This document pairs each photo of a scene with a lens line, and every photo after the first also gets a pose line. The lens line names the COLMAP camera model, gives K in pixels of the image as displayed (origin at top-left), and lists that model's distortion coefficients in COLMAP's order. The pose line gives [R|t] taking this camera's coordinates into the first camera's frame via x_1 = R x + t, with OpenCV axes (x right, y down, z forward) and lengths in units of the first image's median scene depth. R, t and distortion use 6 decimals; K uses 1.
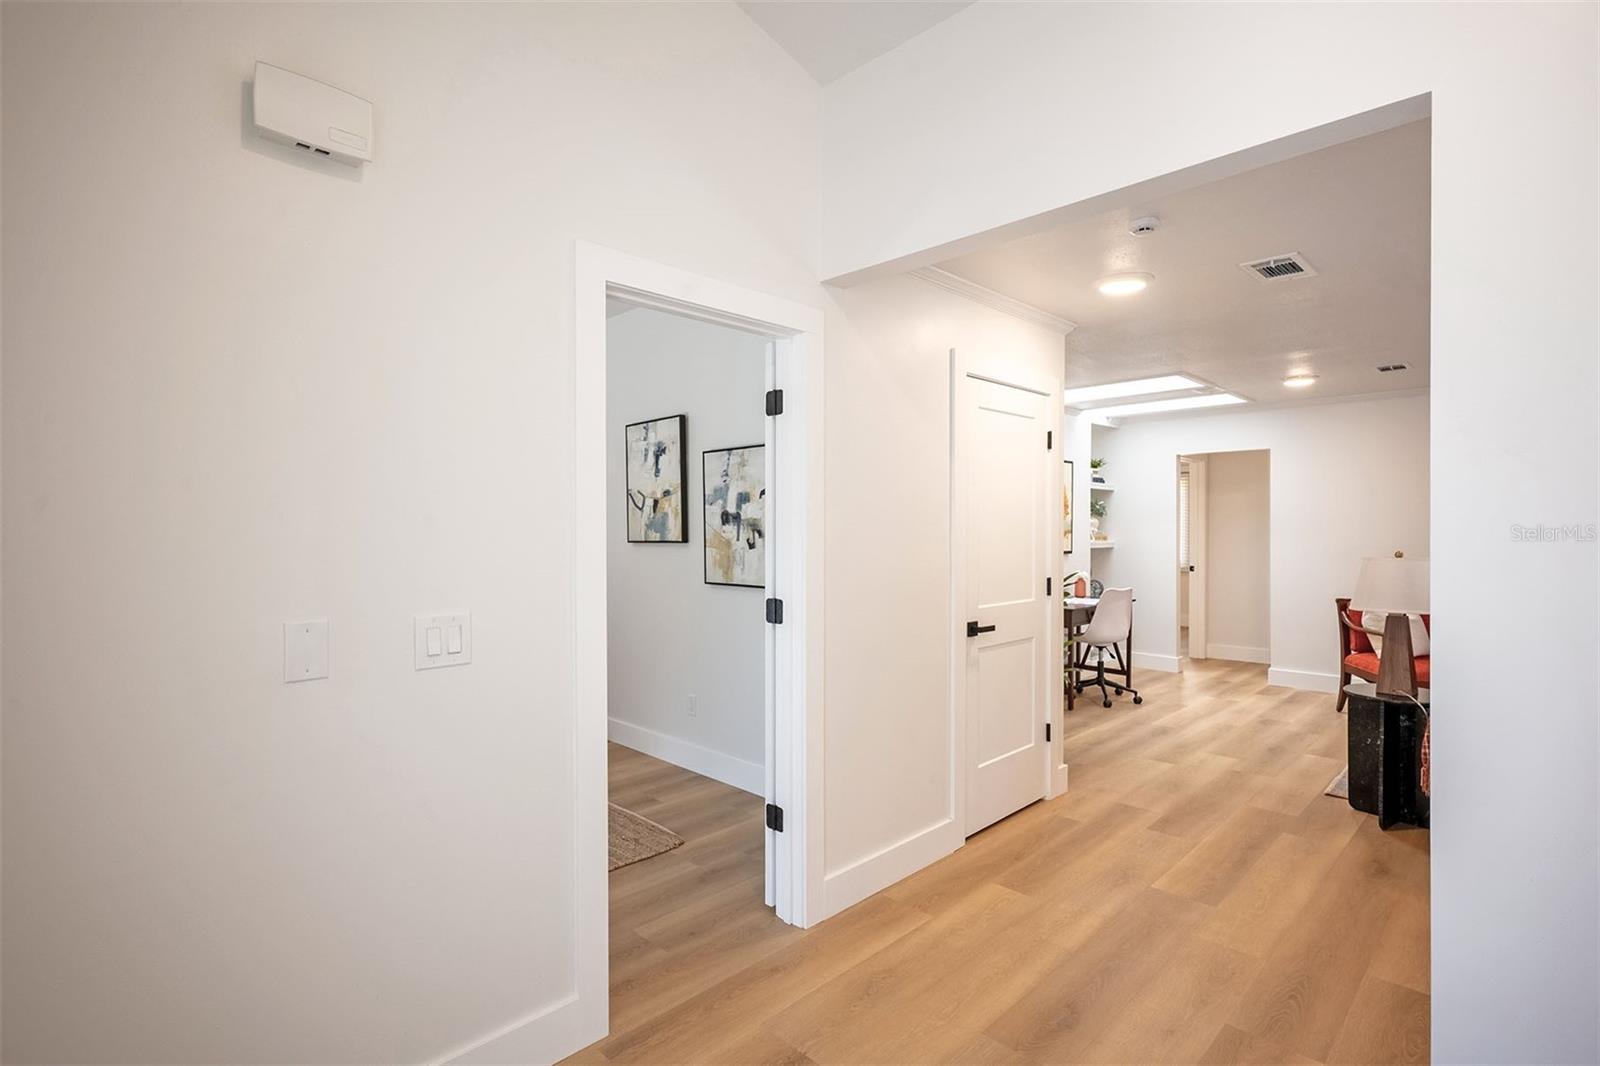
lens RADIAL K [[771.3, 0, 800.0], [0, 771.3, 533.0], [0, 0, 1]] dist [-0.002047, 0.000796]
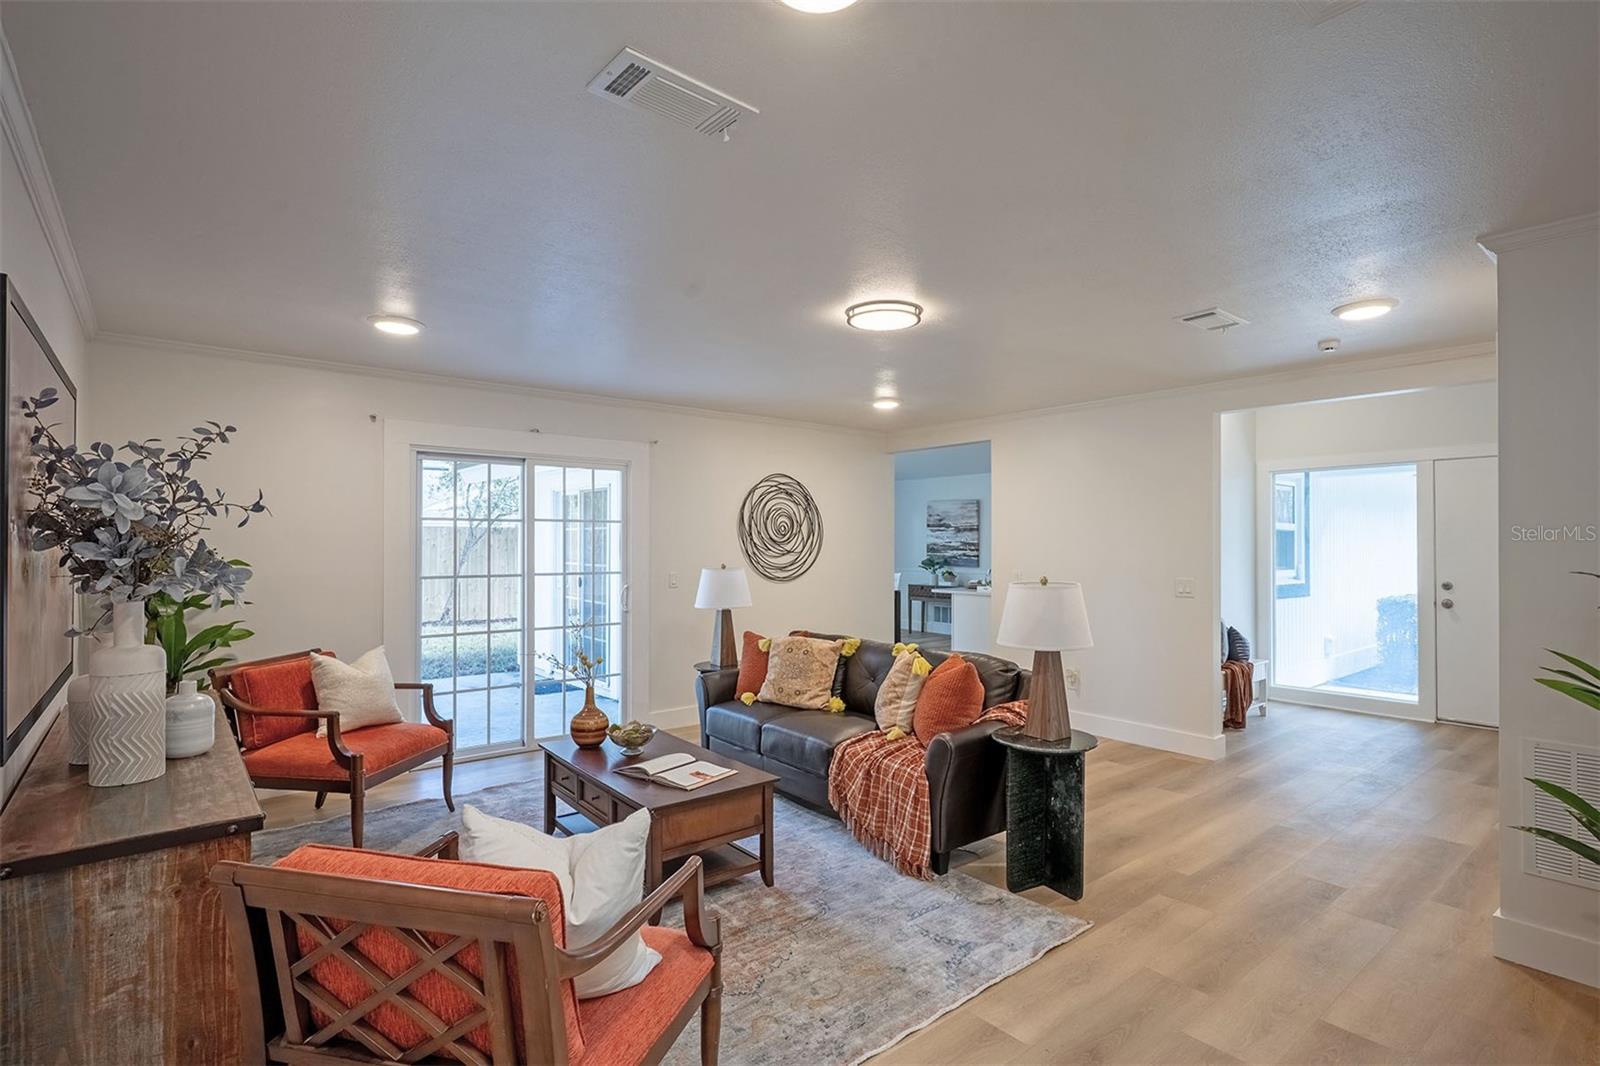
lens RADIAL K [[779.7, 0, 802.0], [0, 779.7, 539.5], [0, 0, 1]] dist [-0.000486, 0.000668]
pose [[-0.994518, 0.001619, 0.104549, 0.743763], [0.002197, 0.999983, 0.005411, -0.018854], [-0.104538, 0.005611, -0.994505, 1.486449]]
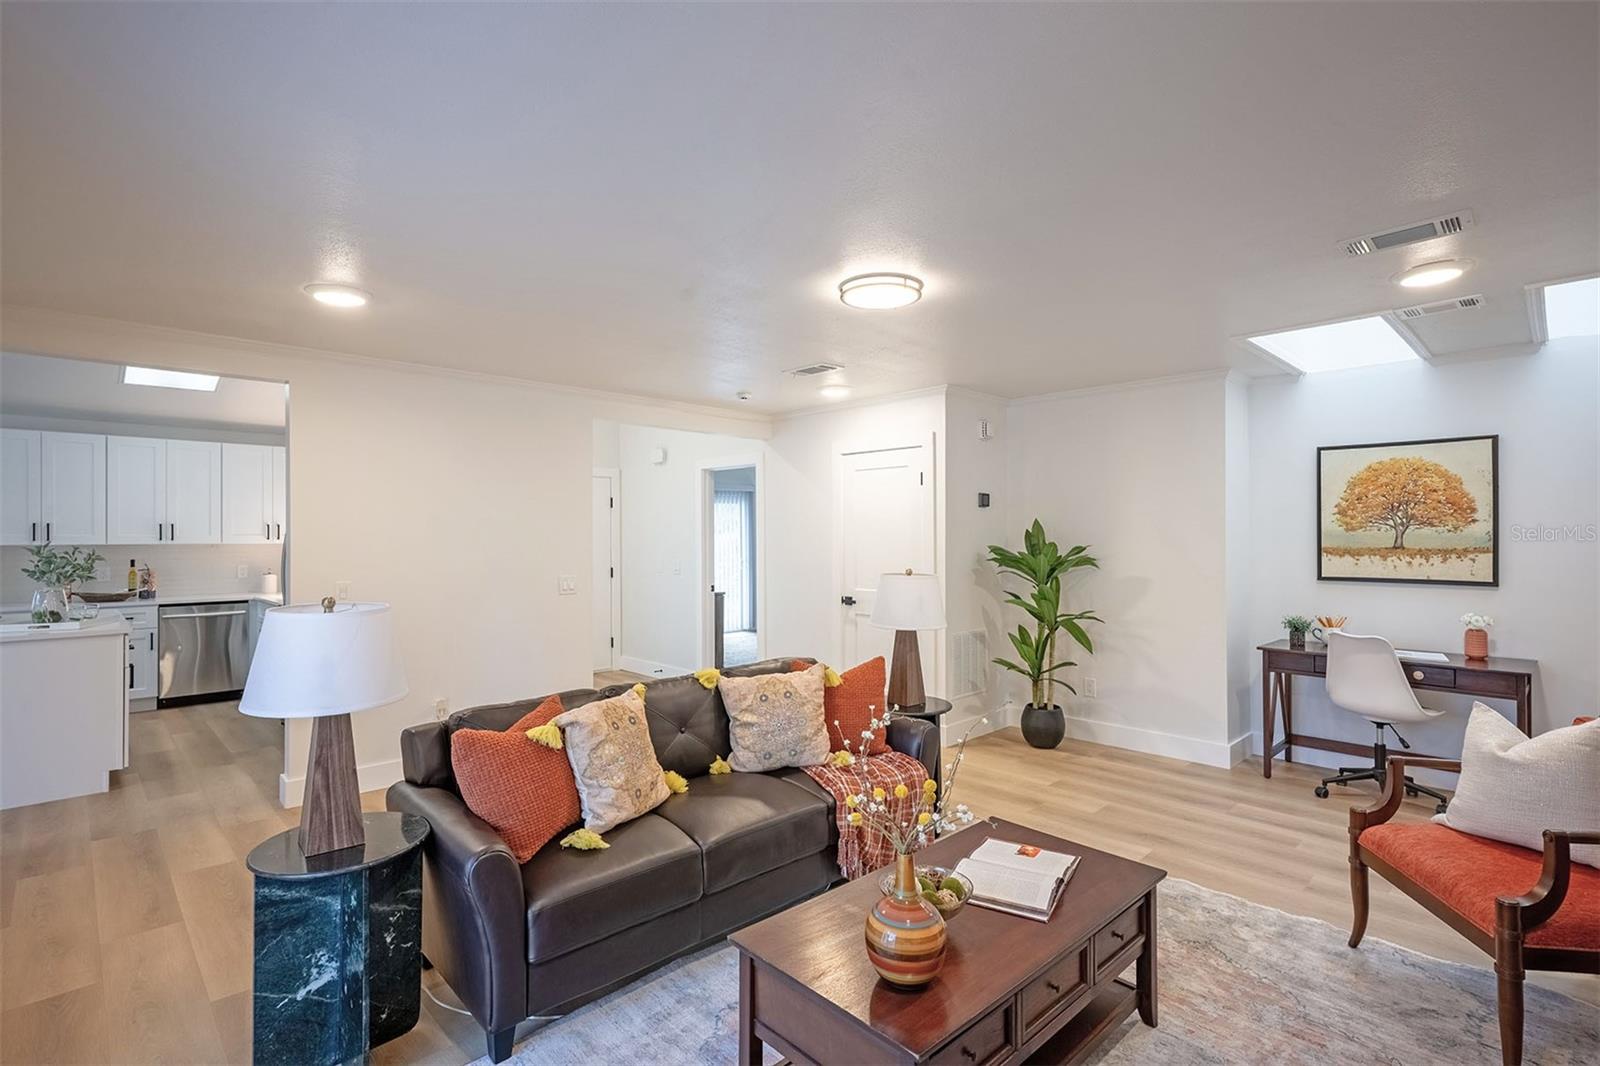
lens RADIAL K [[761.5, 0, 799.1], [0, 761.5, 530.4], [0, 0, 1]] dist [0.000509, 0.000995]
pose [[-0.022785, -0.005089, -0.999727, 1.409313], [-0.005443, 0.999973, -0.004966, -0.016942], [0.999726, 0.005328, -0.022812, 0.677632]]
